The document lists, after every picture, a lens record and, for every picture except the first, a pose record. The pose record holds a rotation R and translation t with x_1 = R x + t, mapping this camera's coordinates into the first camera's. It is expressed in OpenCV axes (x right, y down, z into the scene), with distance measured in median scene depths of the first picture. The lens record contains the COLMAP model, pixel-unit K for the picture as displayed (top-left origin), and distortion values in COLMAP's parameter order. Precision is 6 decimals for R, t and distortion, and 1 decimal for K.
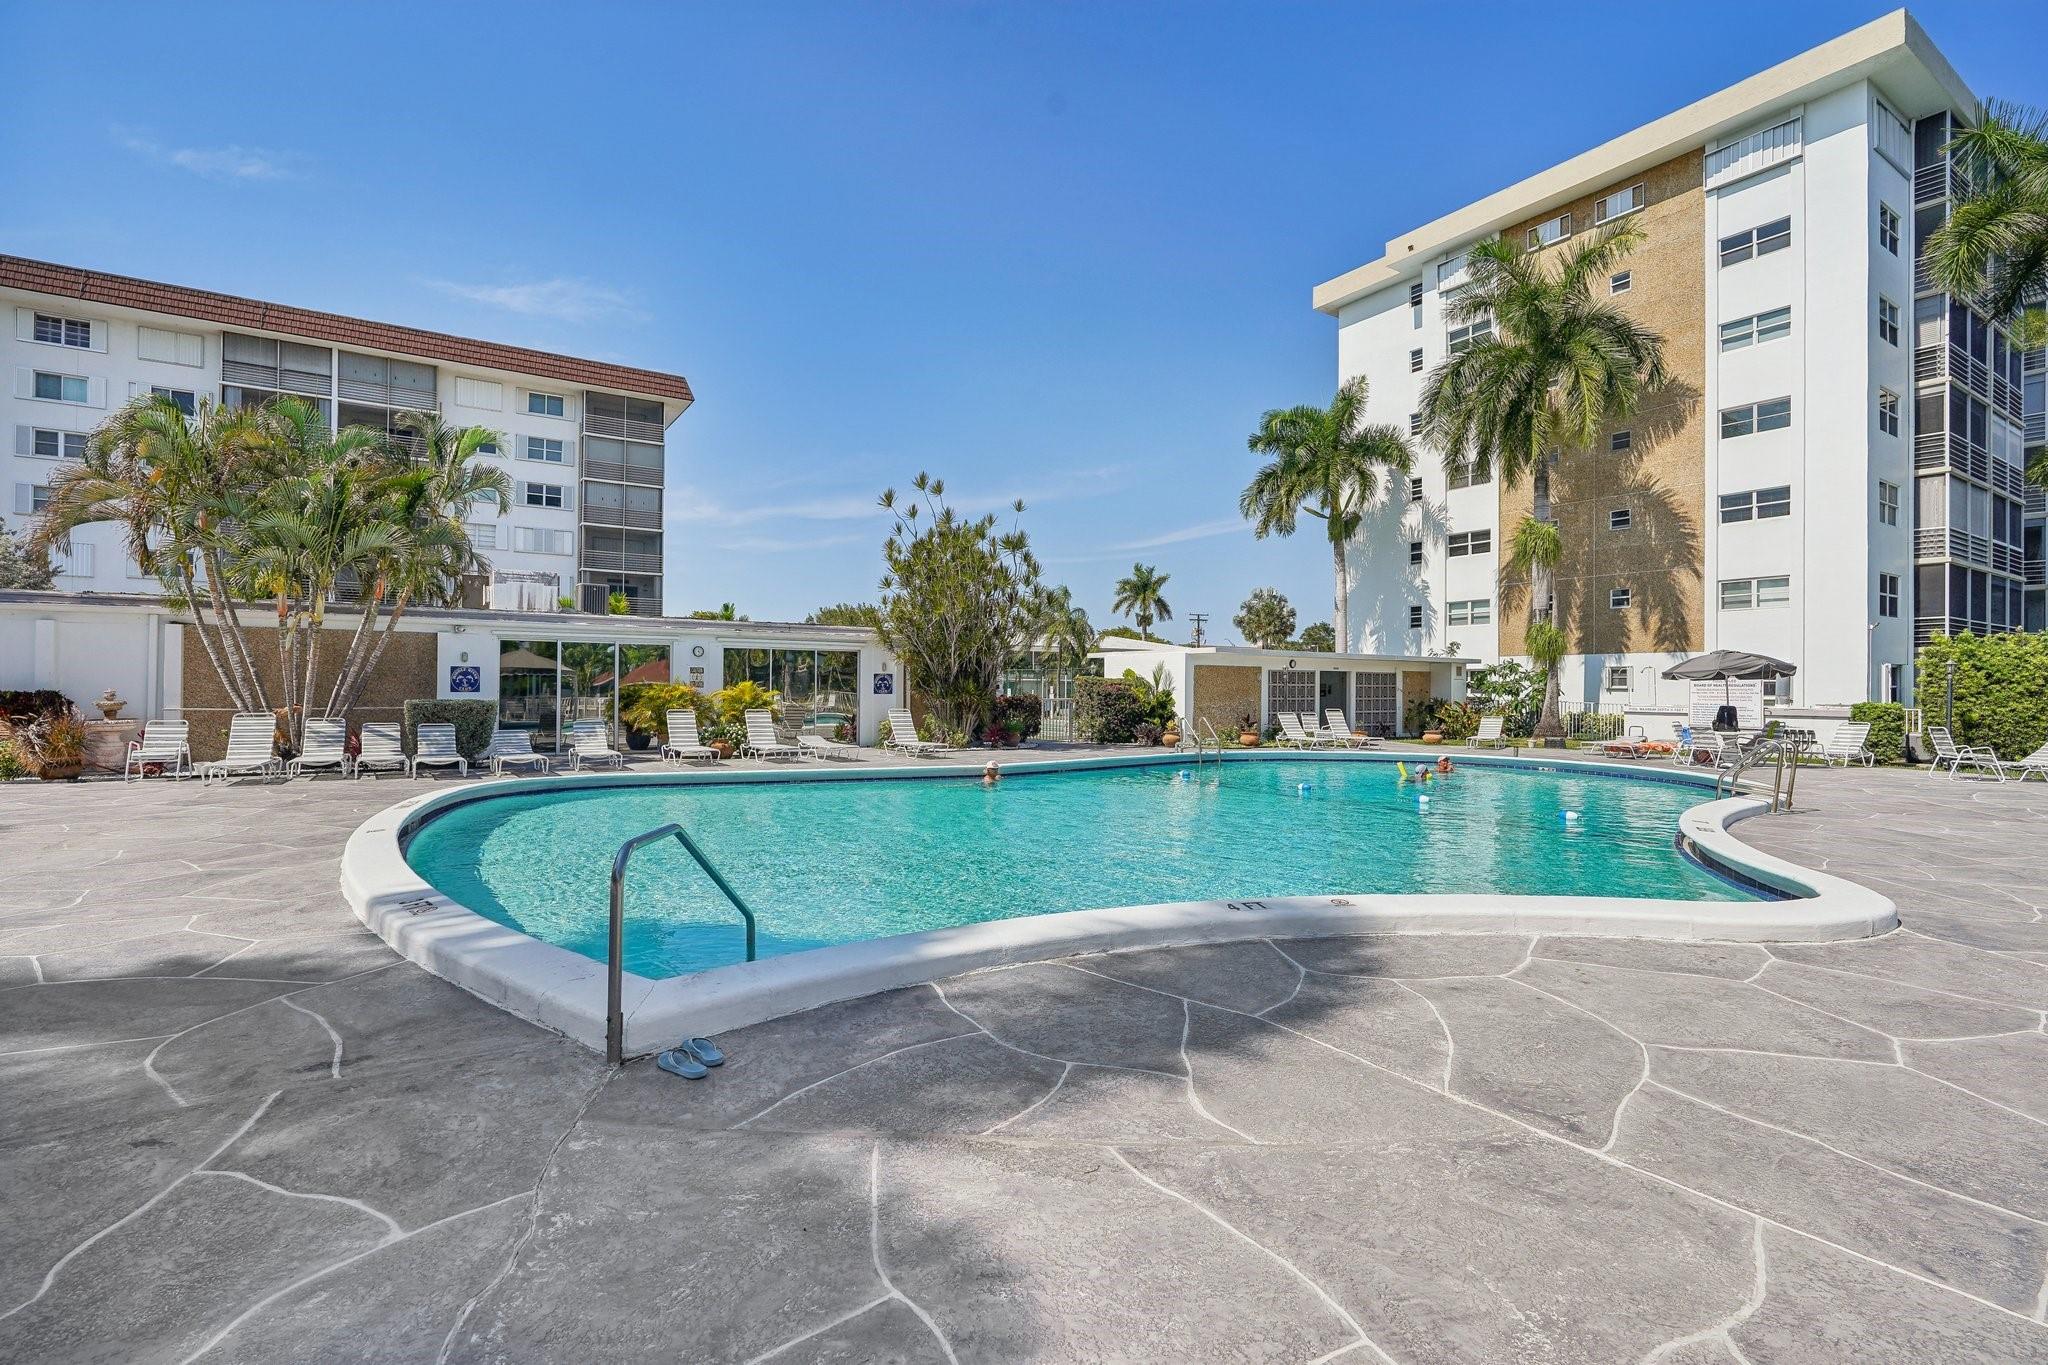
lens RADIAL K [[933.2, 0, 1029.6], [0, 933.2, 676.4], [0, 0, 1]] dist [0.013339, 0.000016]
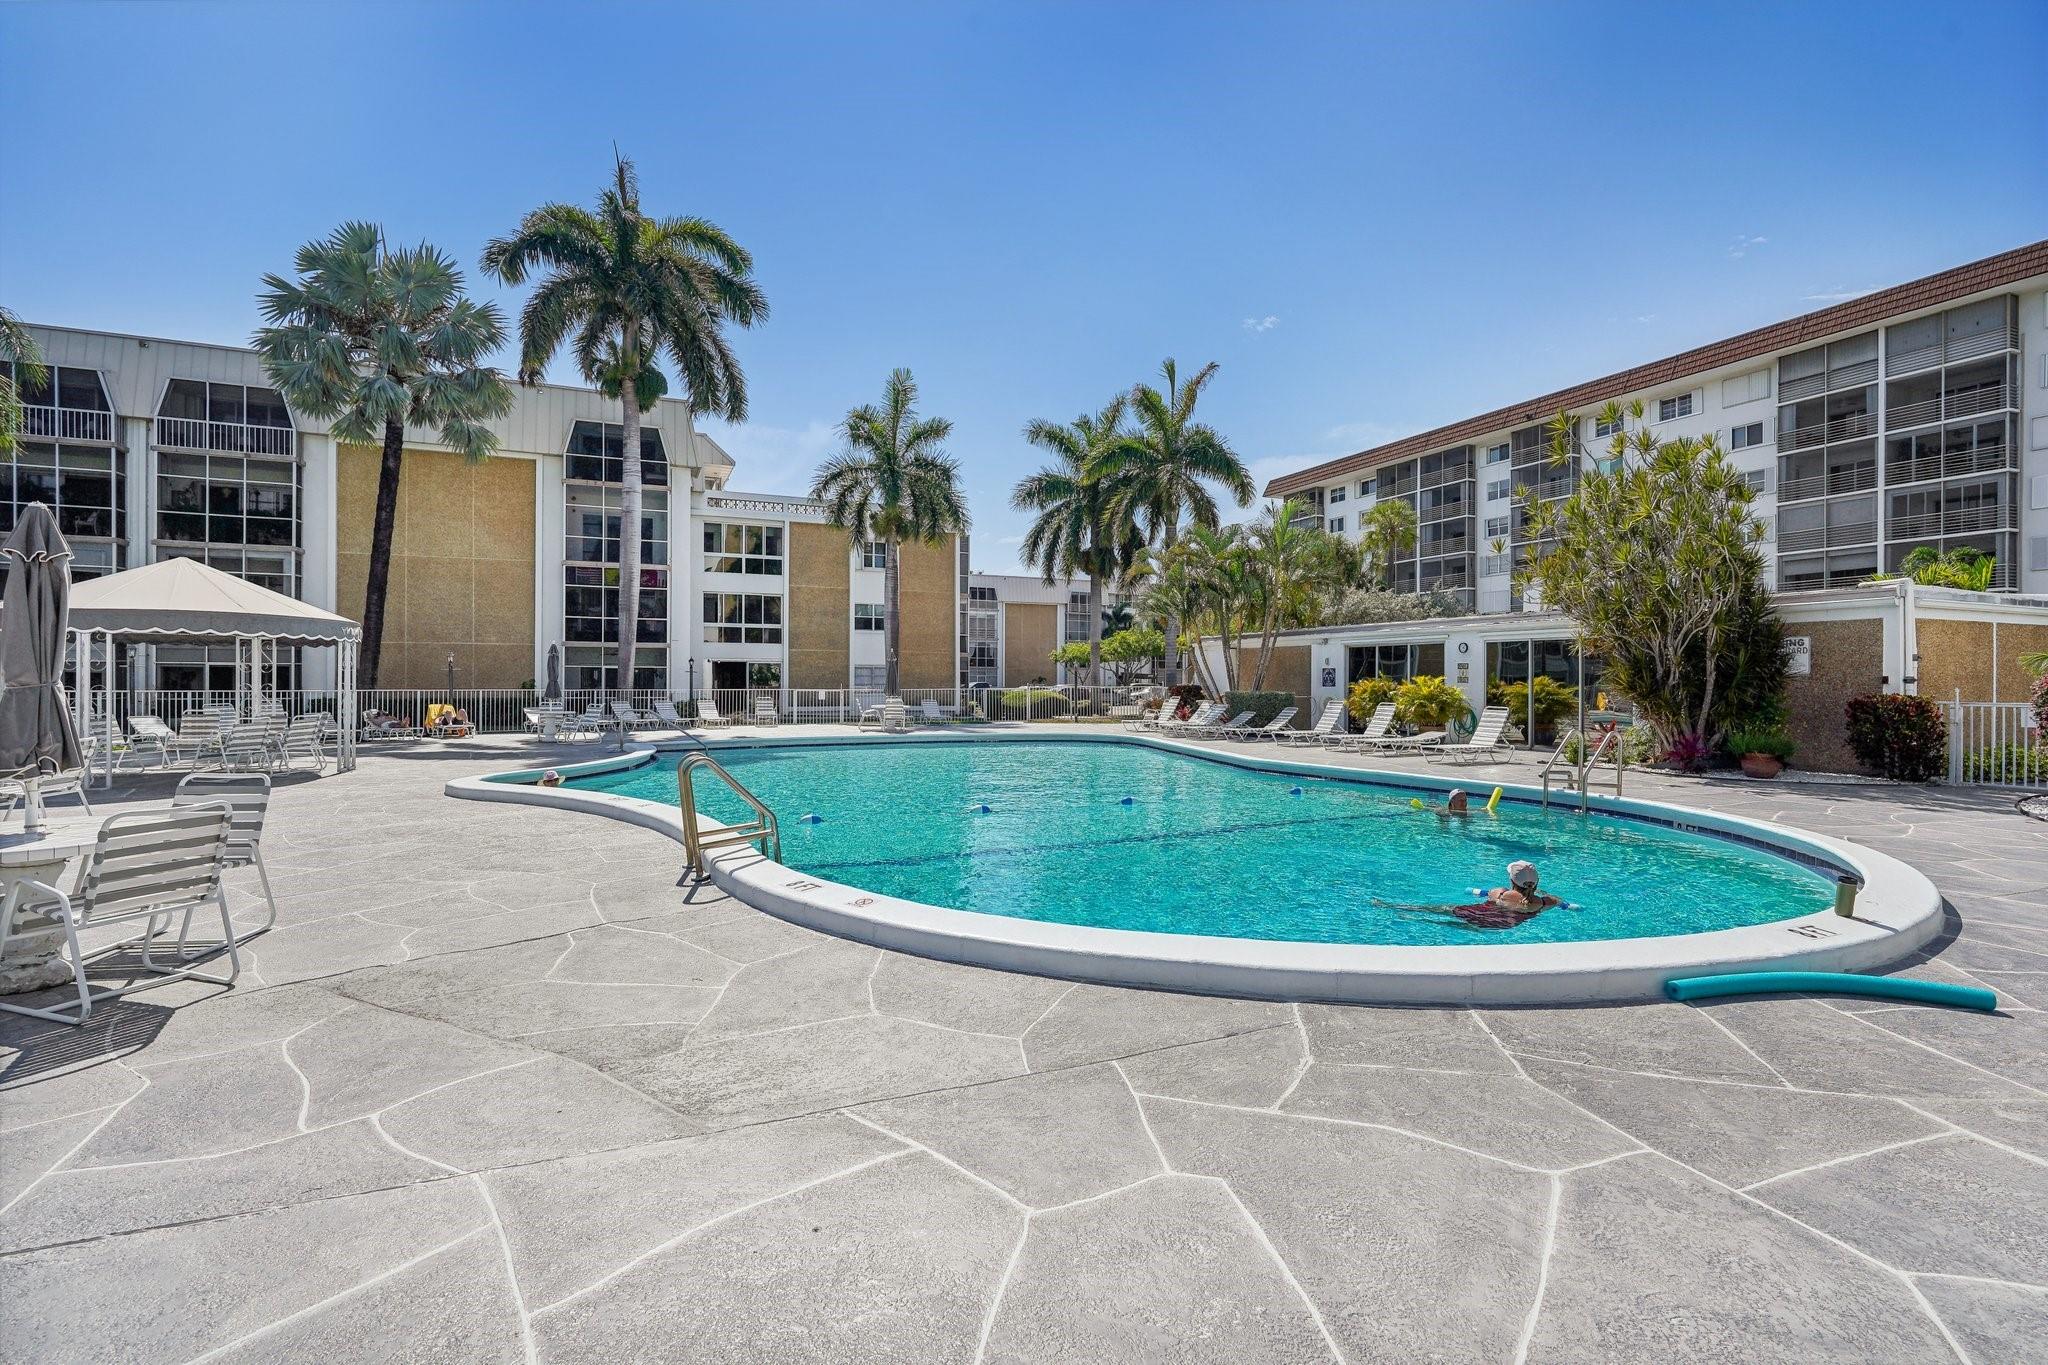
lens RADIAL K [[933.2, 0, 1029.6], [0, 933.2, 676.4], [0, 0, 1]] dist [0.013339, 0.000016]
pose [[-0.181990, -0.007275, -0.983273, 0.311956], [0.008602, 0.999923, -0.008990, 0.004364], [0.983263, -0.010094, -0.181914, 0.285087]]
